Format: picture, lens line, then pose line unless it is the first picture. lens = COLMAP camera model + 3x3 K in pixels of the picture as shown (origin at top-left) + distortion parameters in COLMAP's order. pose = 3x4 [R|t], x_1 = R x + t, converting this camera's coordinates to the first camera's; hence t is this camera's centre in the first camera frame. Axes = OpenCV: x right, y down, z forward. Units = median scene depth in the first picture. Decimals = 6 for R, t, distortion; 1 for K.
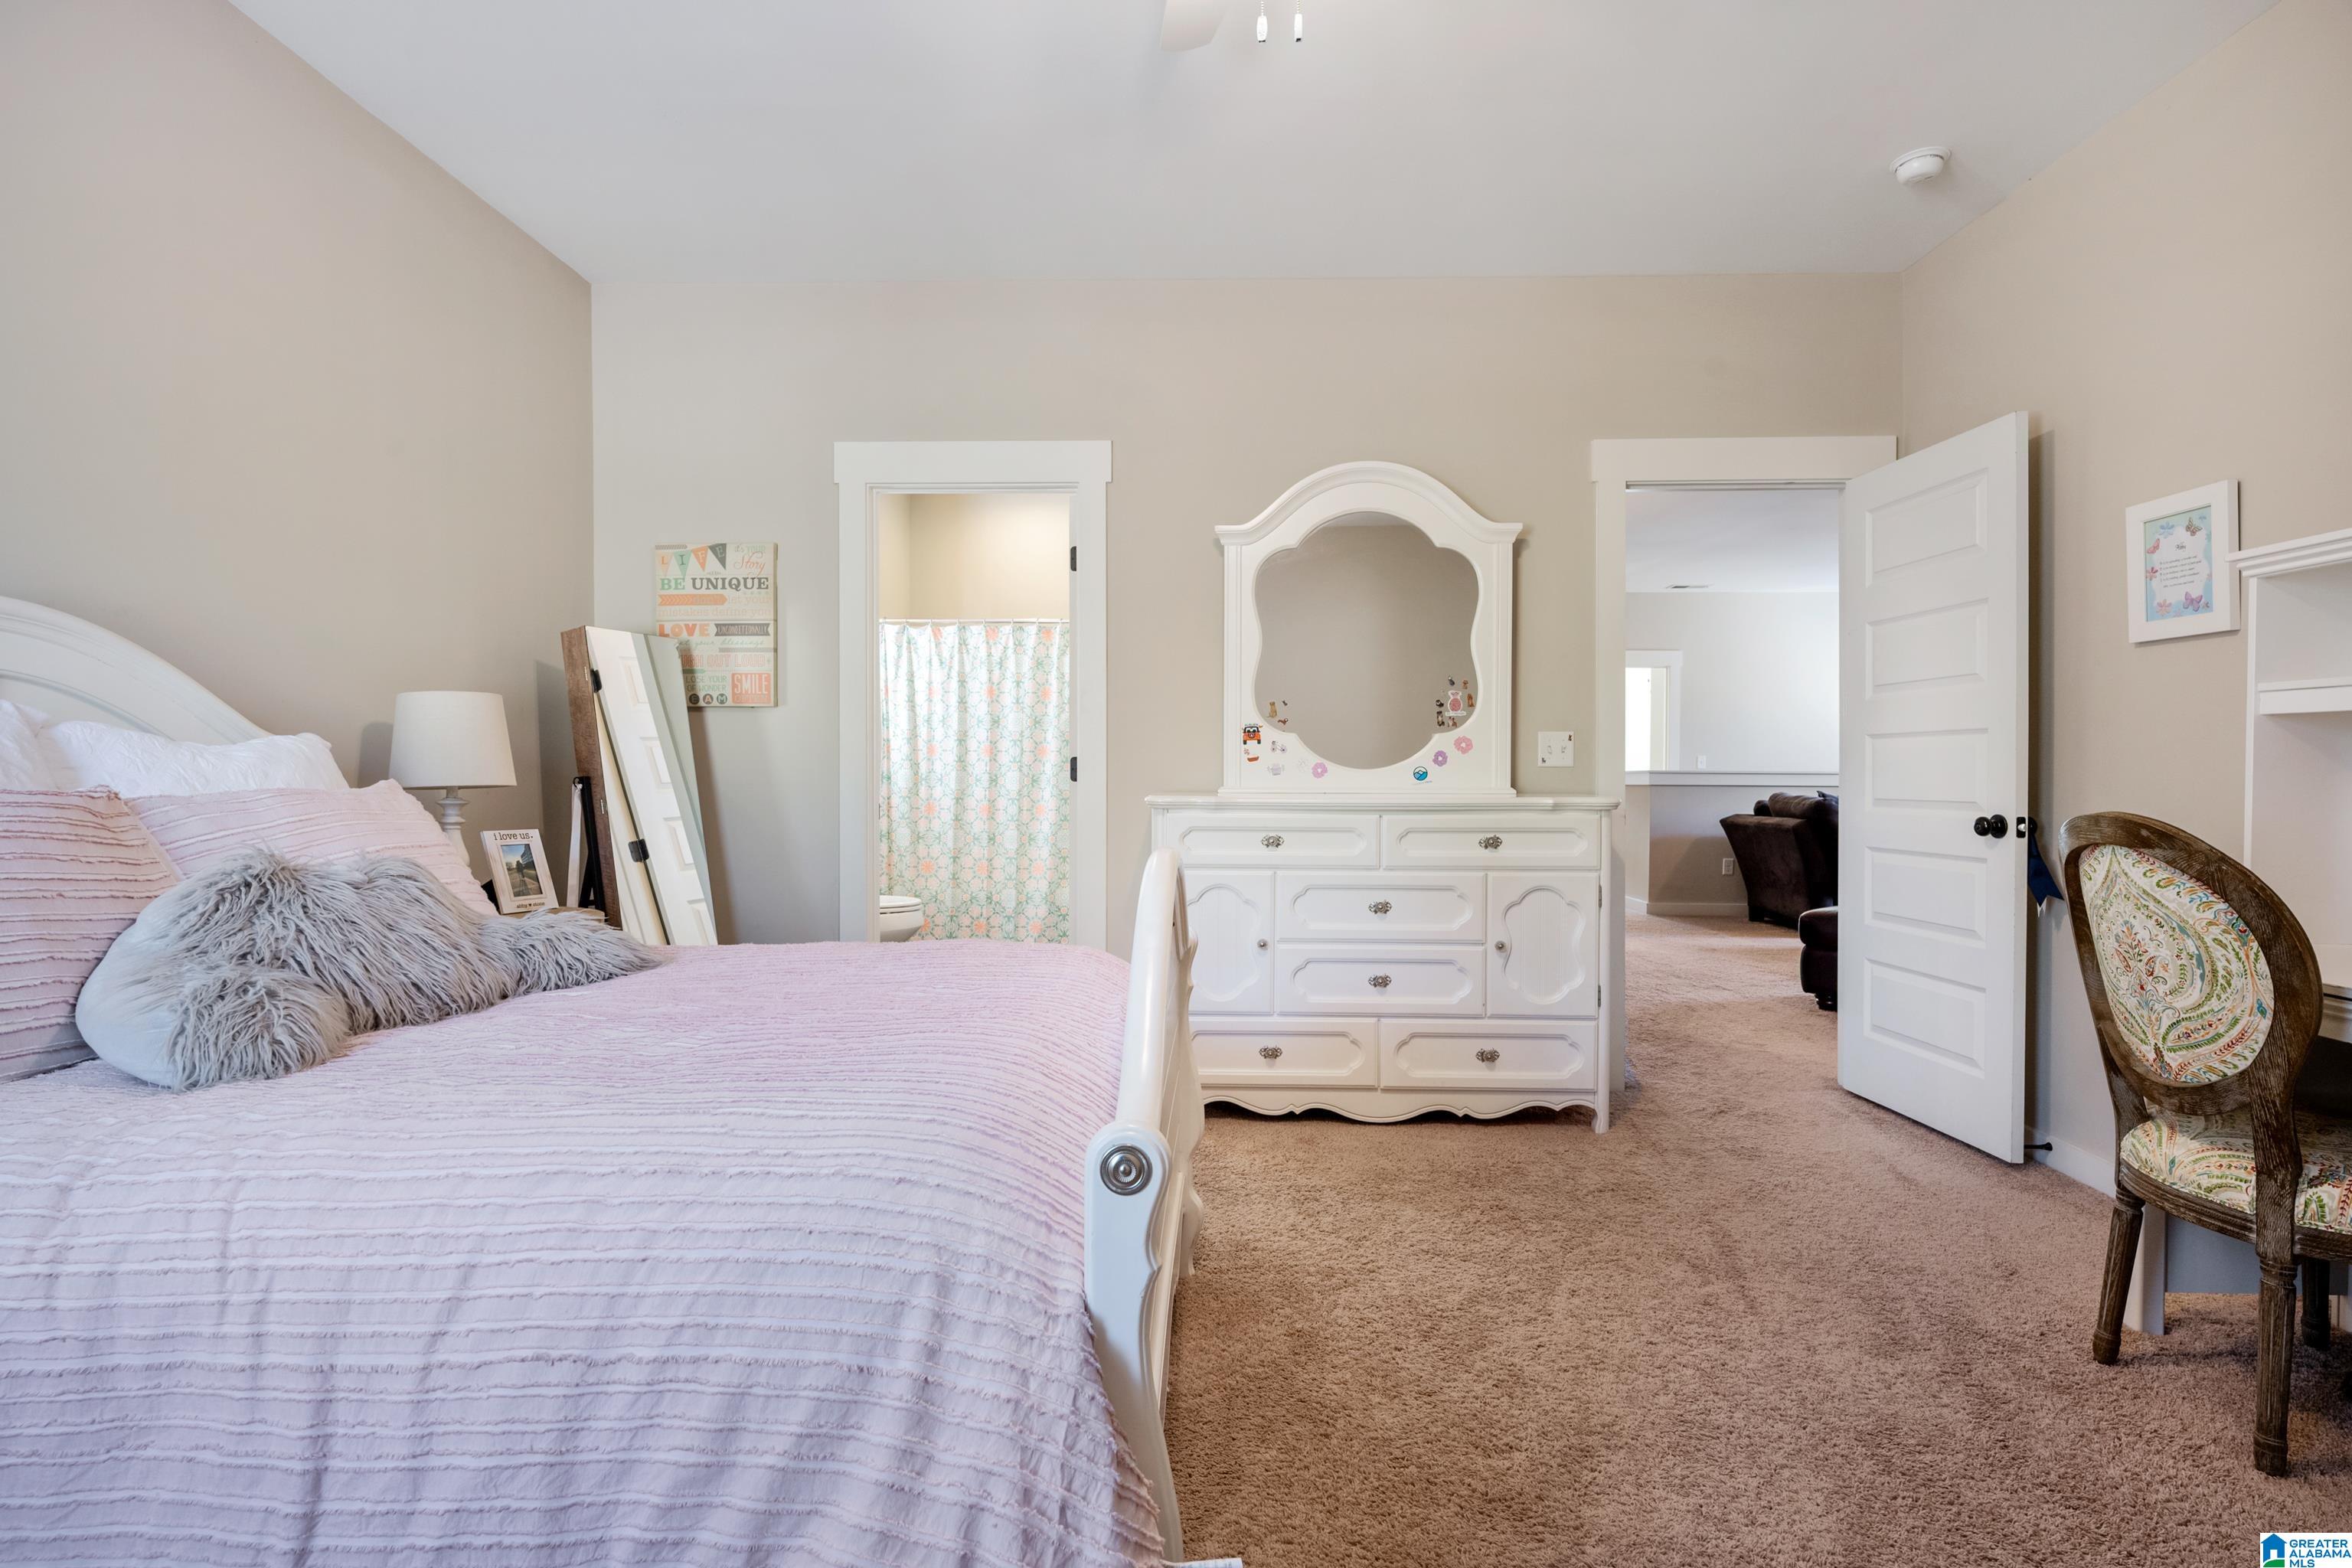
lens RADIAL K [[1219.3, 0, 1177.2], [0, 1219.3, 794.8], [0, 0, 1]] dist [0.001594, 0.000923]
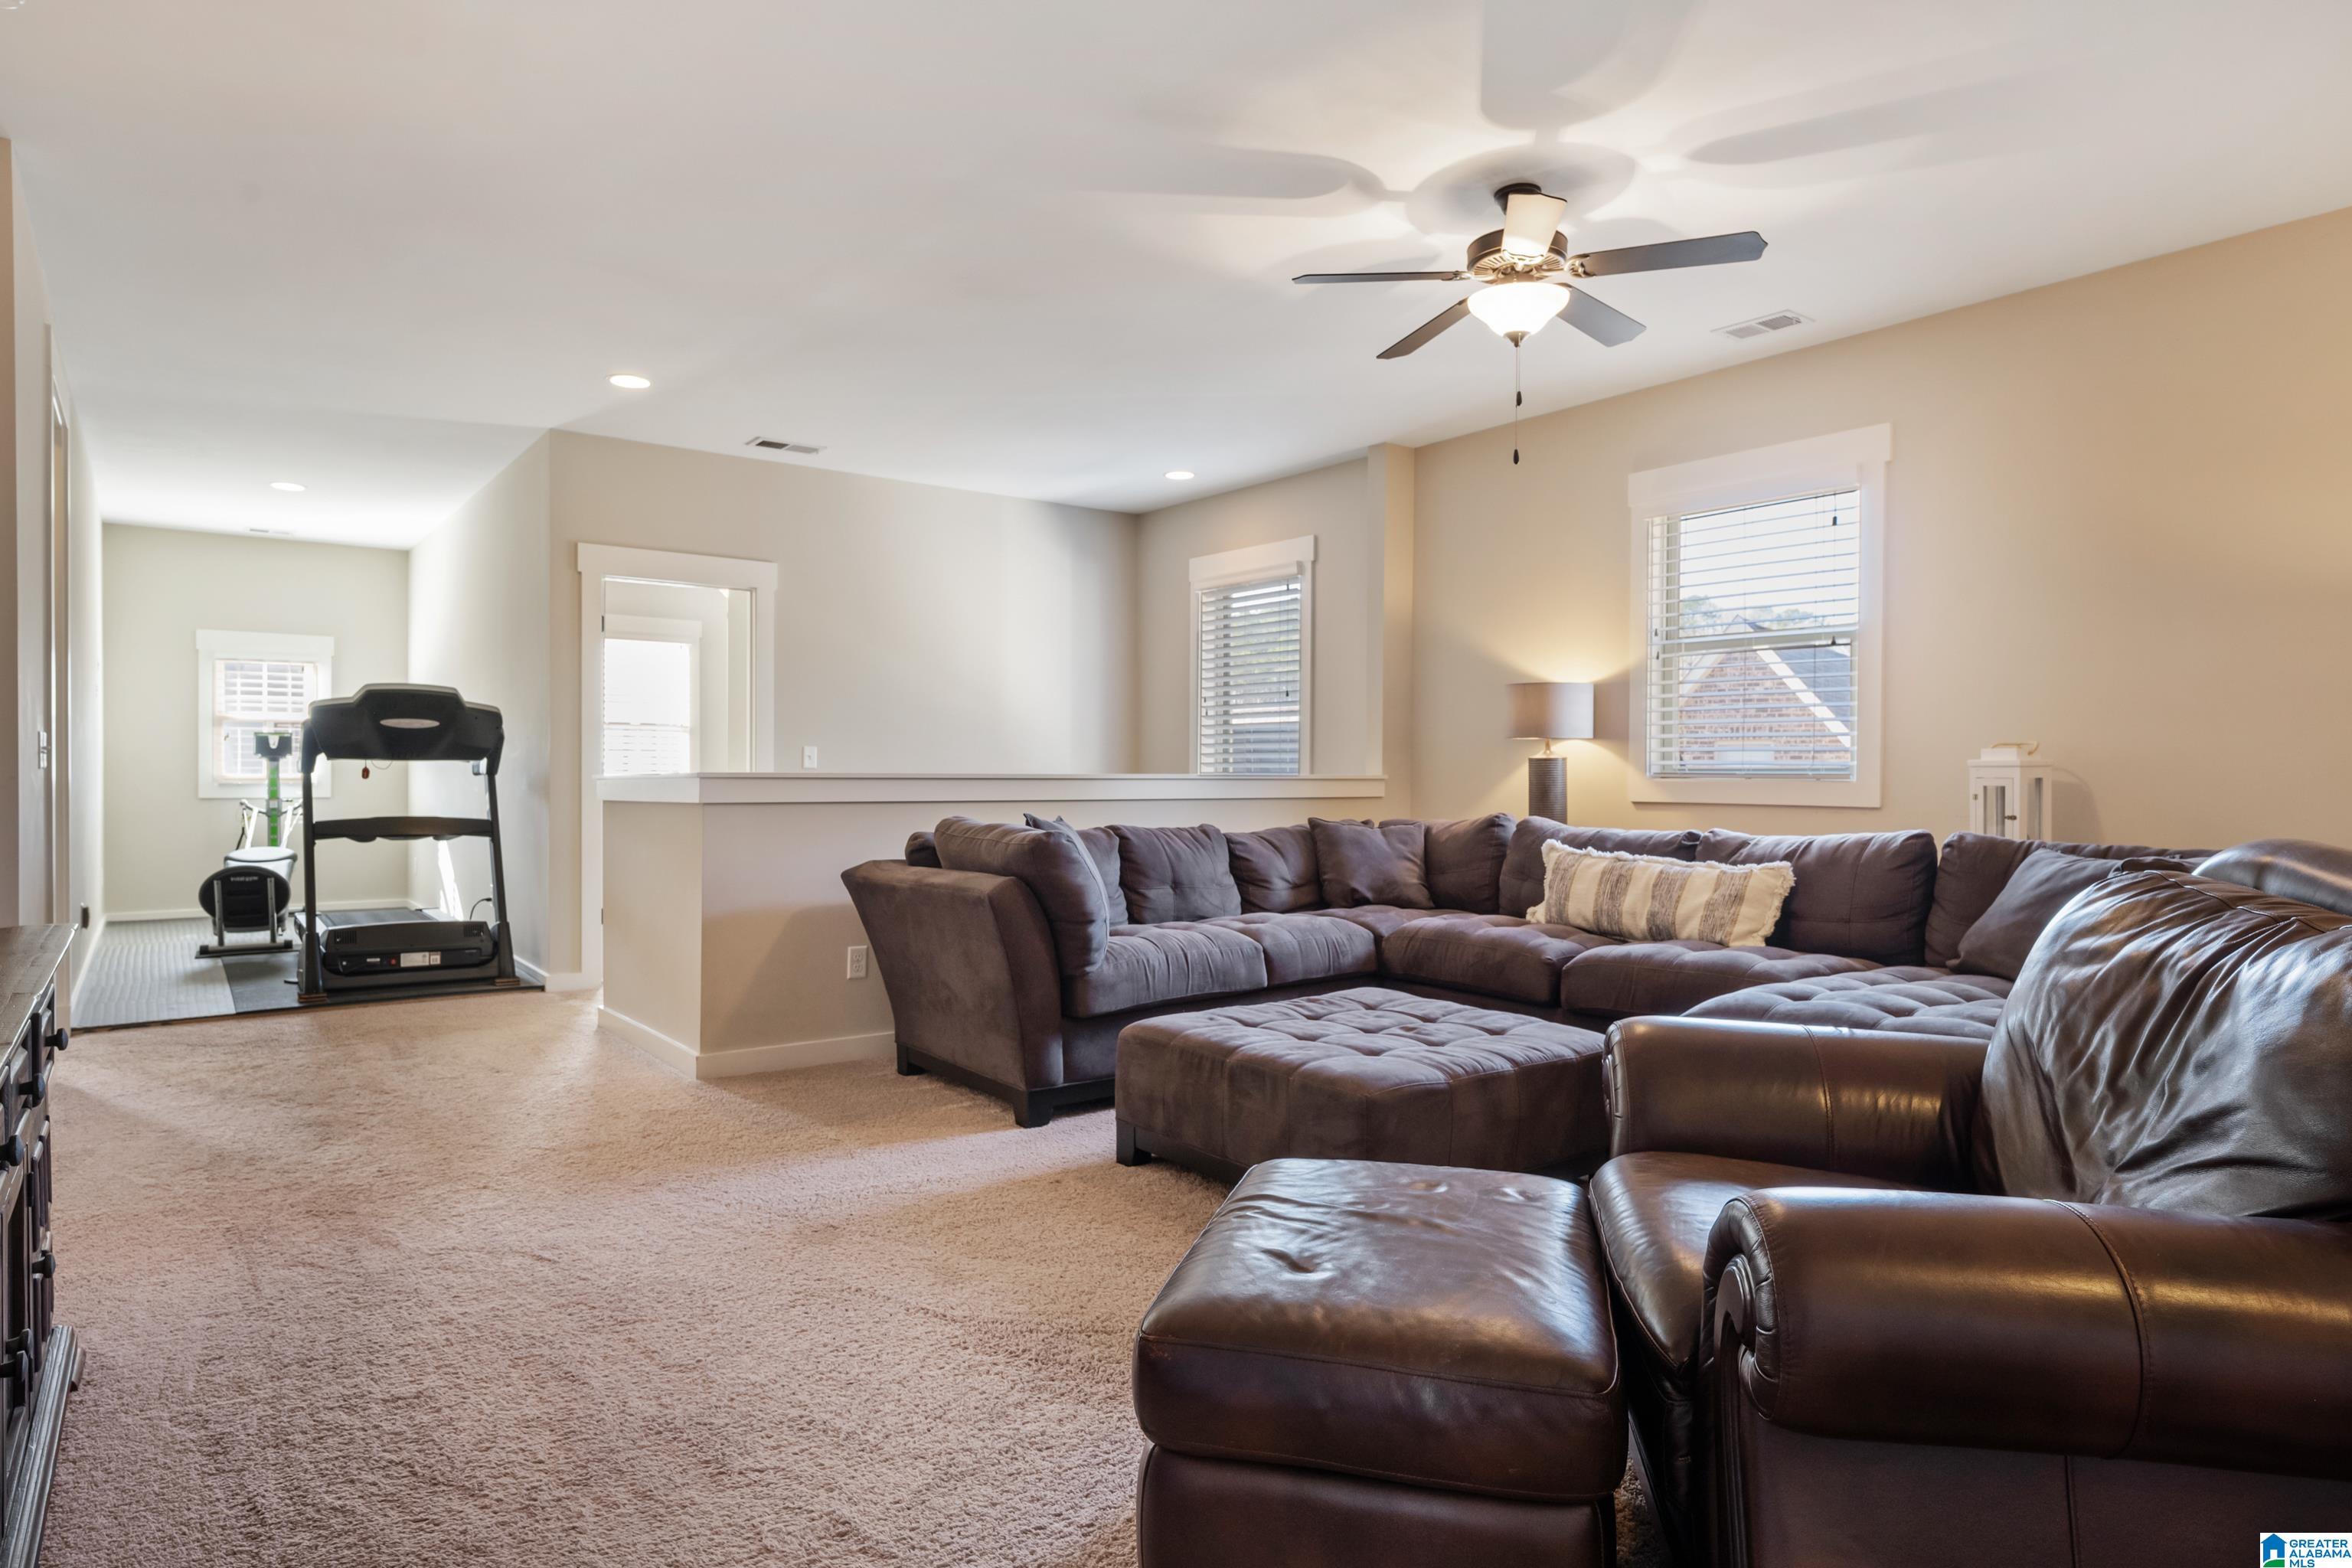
lens RADIAL K [[1330.5, 0, 1170.4], [0, 1330.5, 790.2], [0, 0, 1]] dist [0.002130, 0.000436]
pose [[0.789103, -0.006206, 0.614230, 0.232275], [0.010222, 0.999943, -0.003029, -0.010052], [-0.614176, 0.008669, 0.789122, 0.521187]]
